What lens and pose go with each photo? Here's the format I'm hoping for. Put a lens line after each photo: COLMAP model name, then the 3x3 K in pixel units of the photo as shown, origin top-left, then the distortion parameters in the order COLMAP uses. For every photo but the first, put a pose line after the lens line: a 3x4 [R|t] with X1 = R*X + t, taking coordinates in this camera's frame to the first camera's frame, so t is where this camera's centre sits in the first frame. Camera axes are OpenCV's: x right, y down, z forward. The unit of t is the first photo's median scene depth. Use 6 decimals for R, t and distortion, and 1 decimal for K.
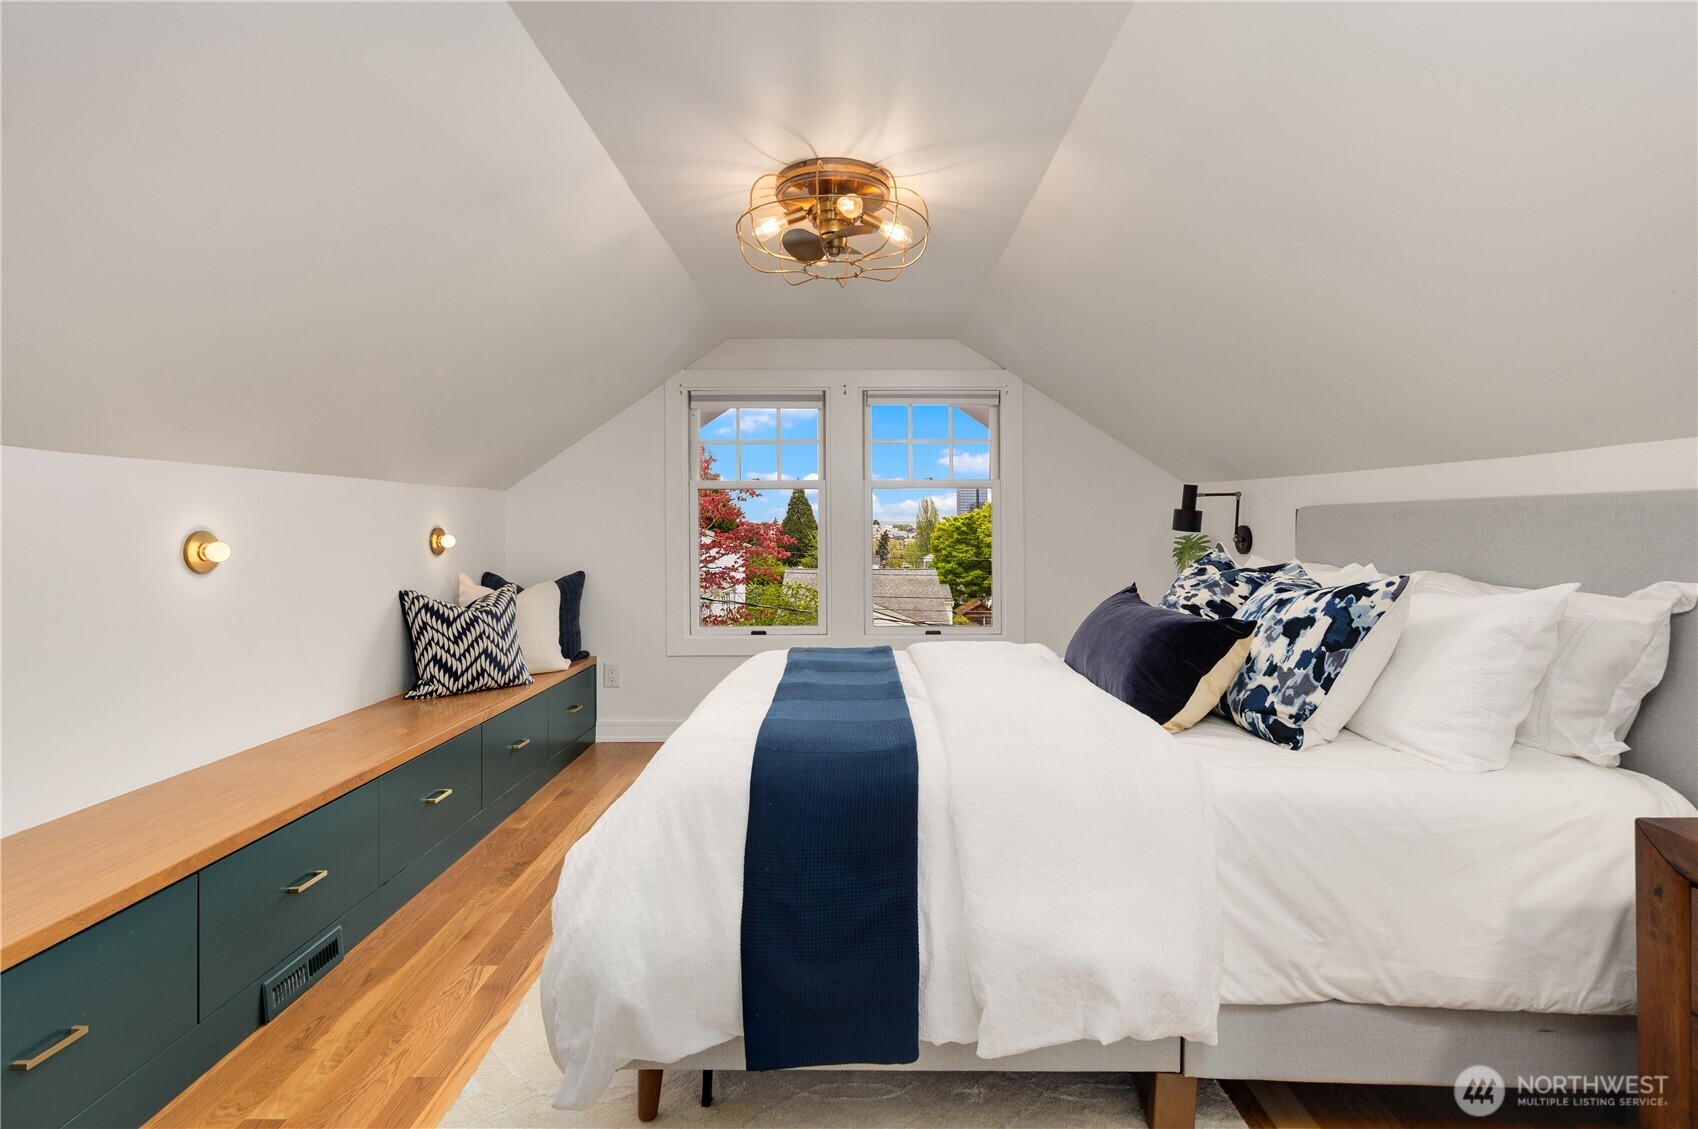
lens RADIAL K [[829.1, 0, 850.8], [0, 829.1, 545.1], [0, 0, 1]] dist [-0.003974, -0.001063]
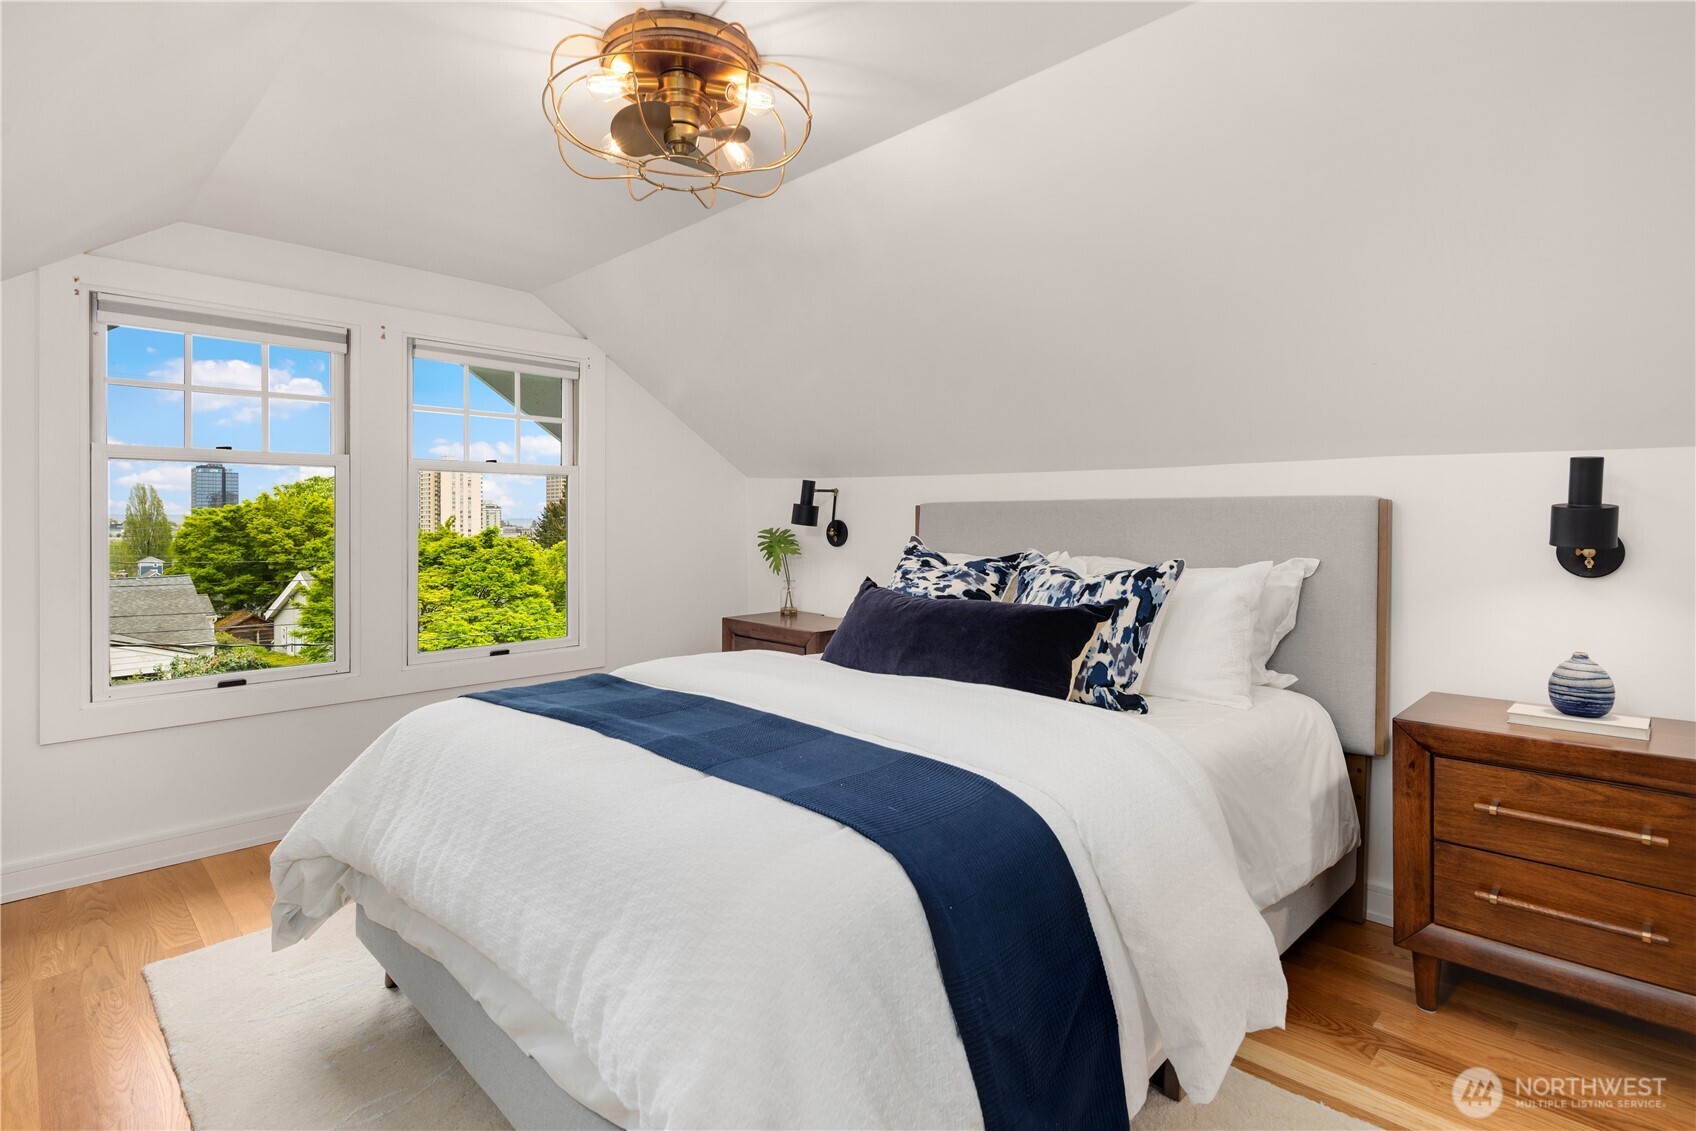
lens RADIAL K [[824.1, 0, 844.6], [0, 824.1, 534.8], [0, 0, 1]] dist [0.000493, -0.000734]
pose [[0.700449, -0.010885, 0.713619, -0.540143], [0.015445, 0.999881, 0.000091, -0.008550], [-0.713535, 0.010958, 0.700534, 0.459714]]
